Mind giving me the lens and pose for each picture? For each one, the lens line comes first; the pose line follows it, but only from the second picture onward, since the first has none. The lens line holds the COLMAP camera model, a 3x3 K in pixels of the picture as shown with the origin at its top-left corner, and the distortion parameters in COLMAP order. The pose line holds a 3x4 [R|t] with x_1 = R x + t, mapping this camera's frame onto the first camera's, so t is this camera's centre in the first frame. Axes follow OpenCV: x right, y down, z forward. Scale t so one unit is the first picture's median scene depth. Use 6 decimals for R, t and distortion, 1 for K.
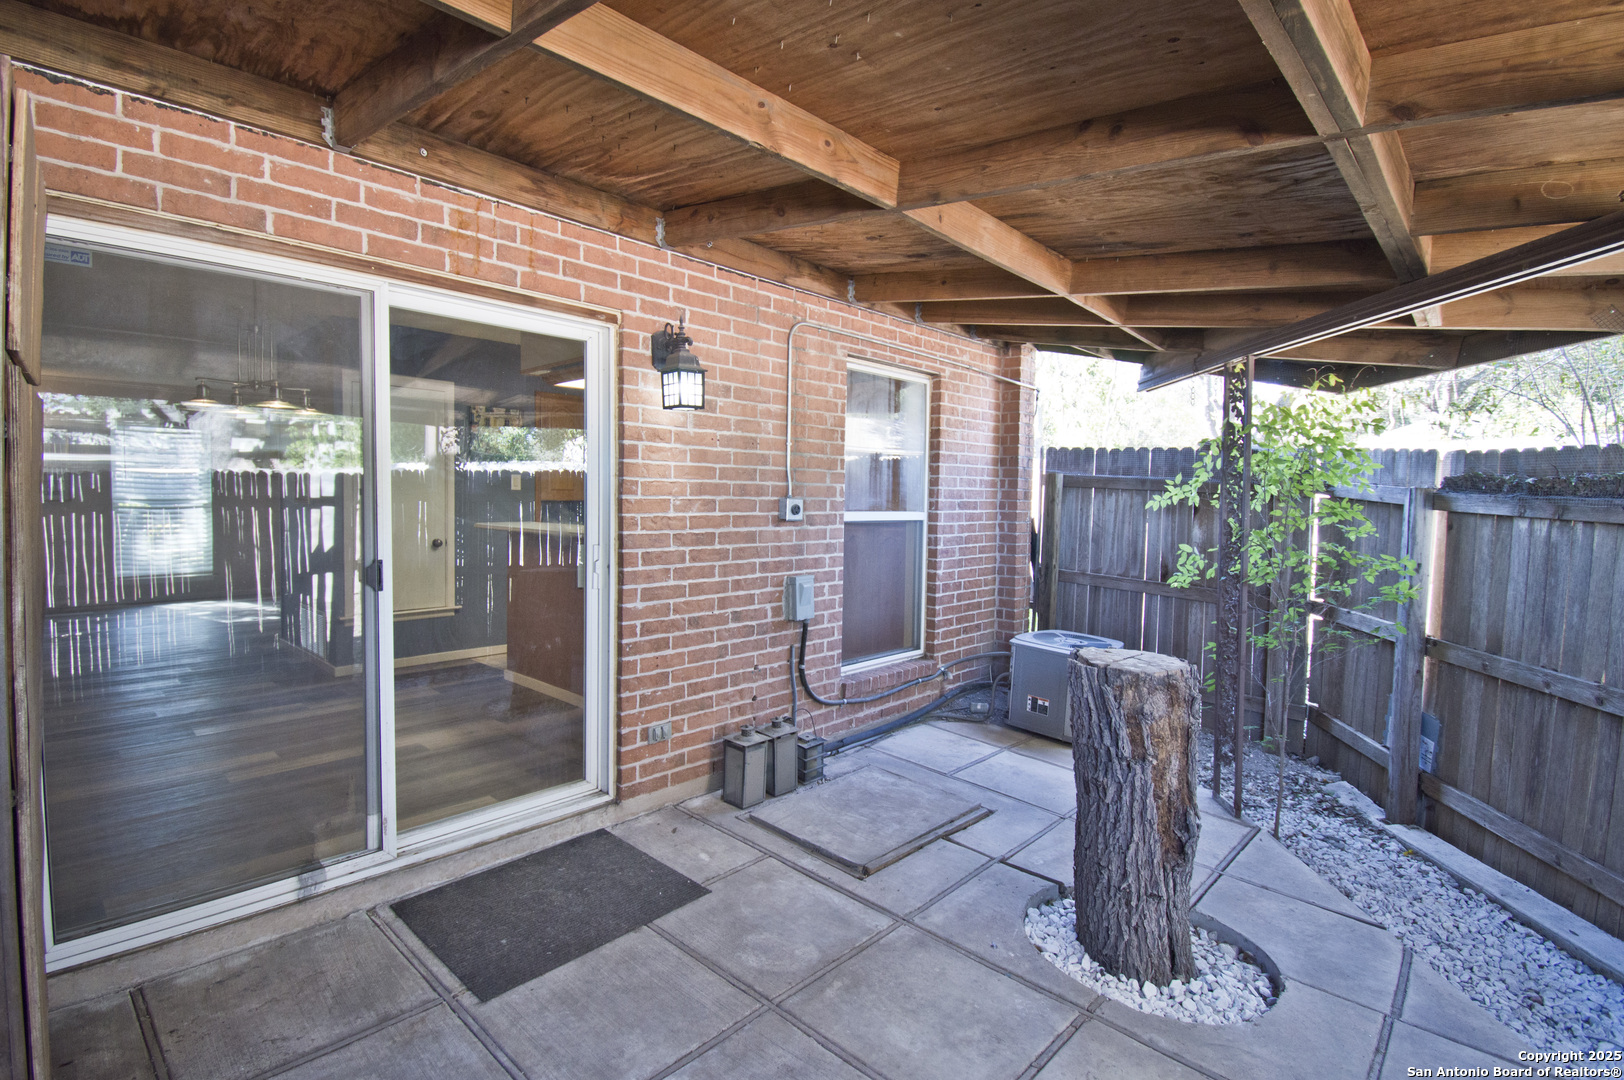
lens RADIAL K [[743.0, 0, 818.9], [0, 743.0, 529.4], [0, 0, 1]] dist [0.023637, -0.026782]
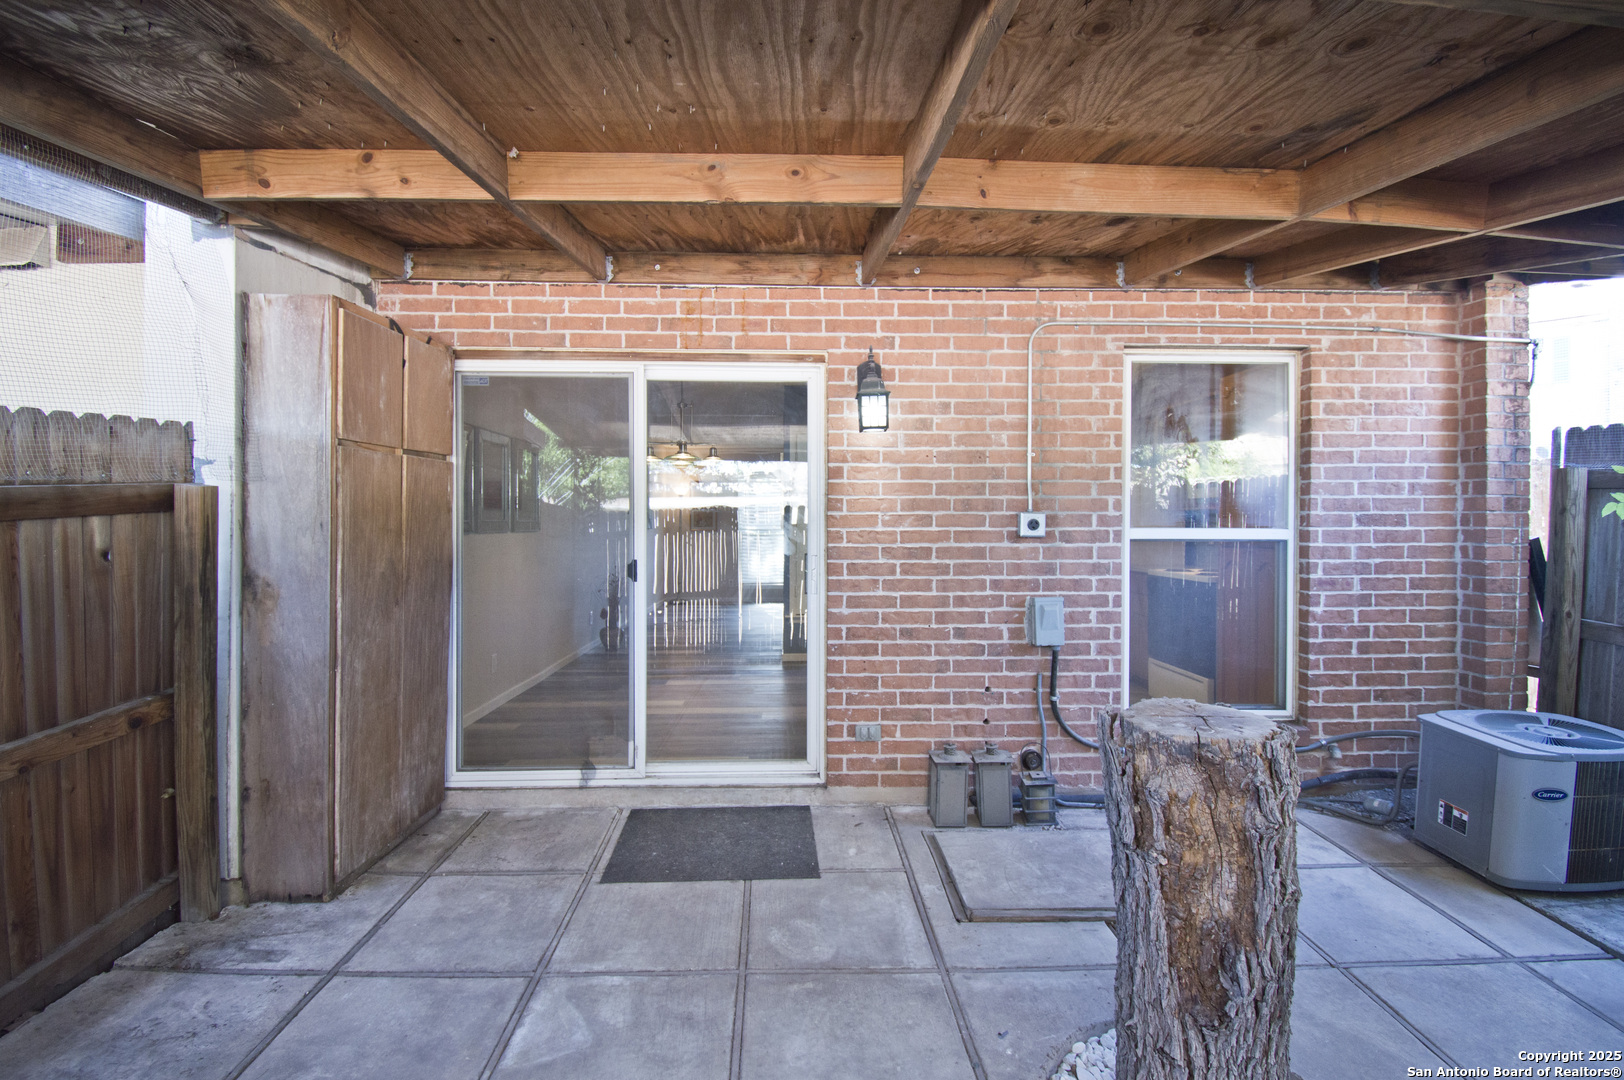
lens RADIAL K [[743.0, 0, 818.9], [0, 743.0, 529.4], [0, 0, 1]] dist [0.023637, -0.026782]
pose [[0.720416, -0.009650, -0.693475, 0.472049], [-0.019582, 0.999222, -0.034247, 0.018333], [0.693266, 0.038251, 0.719666, 0.165886]]
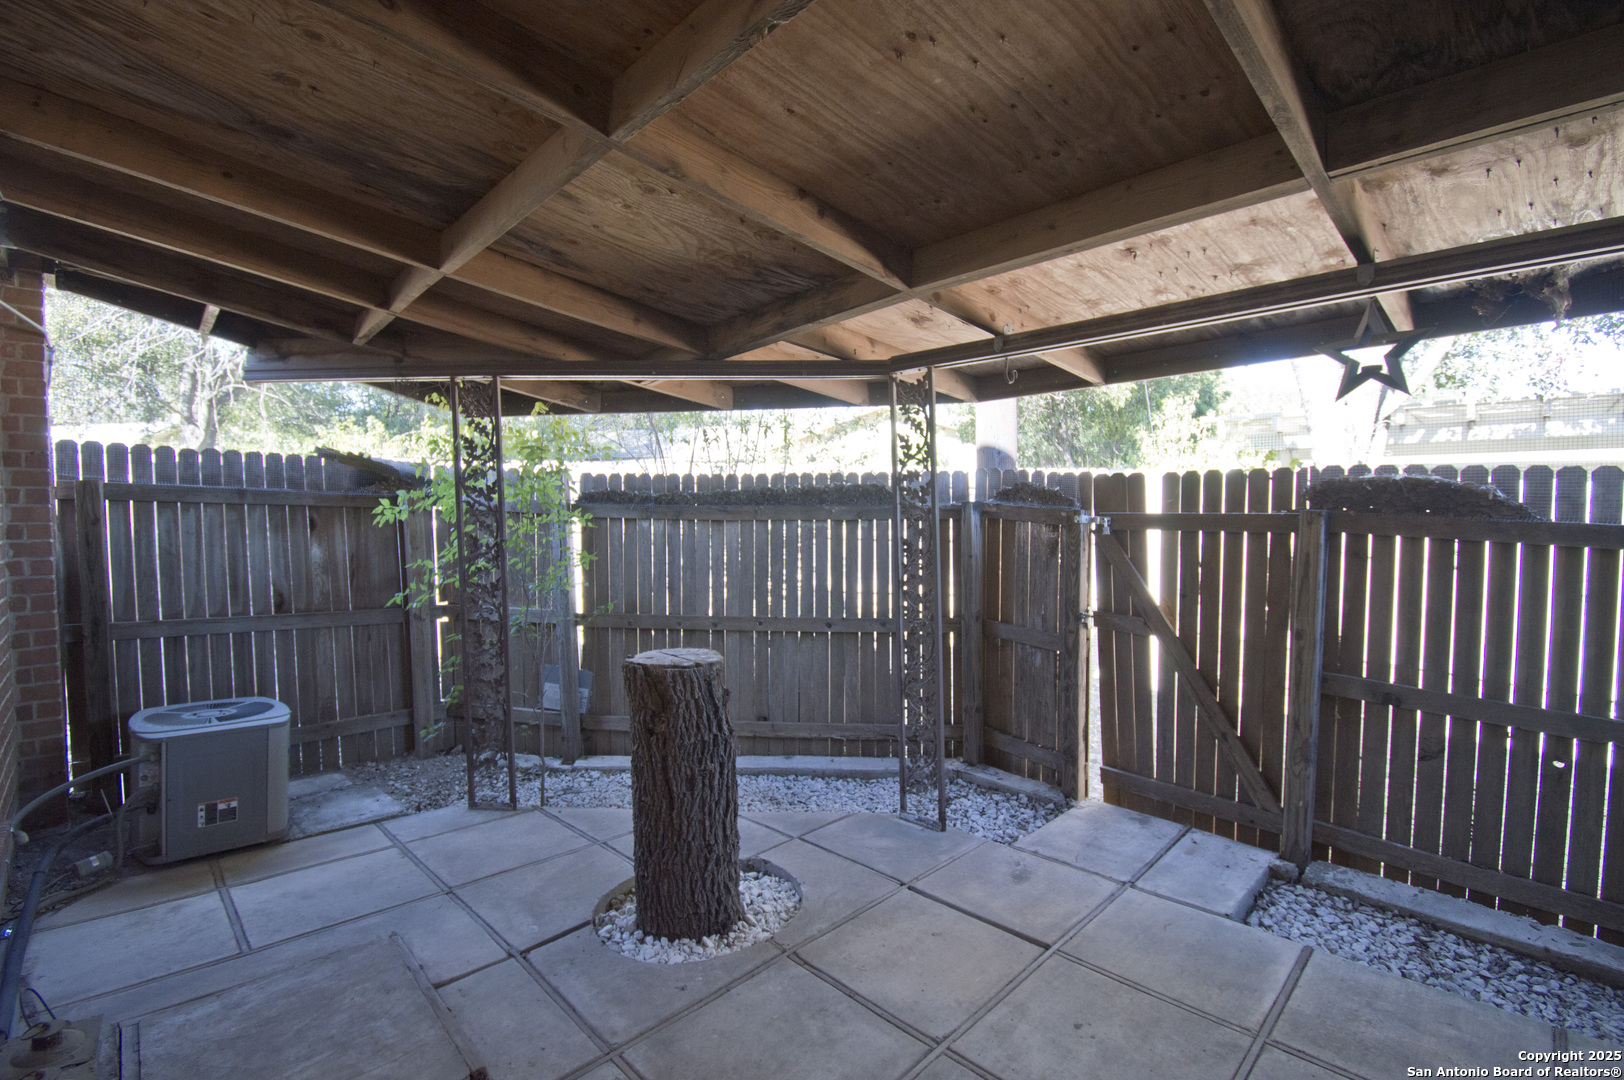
lens RADIAL K [[714.1, 0, 815.6], [0, 714.1, 529.6], [0, 0, 1]] dist [-0.015575, -0.010687]
pose [[0.042904, -0.044451, 0.998090, -0.439468], [0.056732, 0.997506, 0.041986, -0.033277], [-0.997467, 0.054822, 0.045319, 0.536344]]
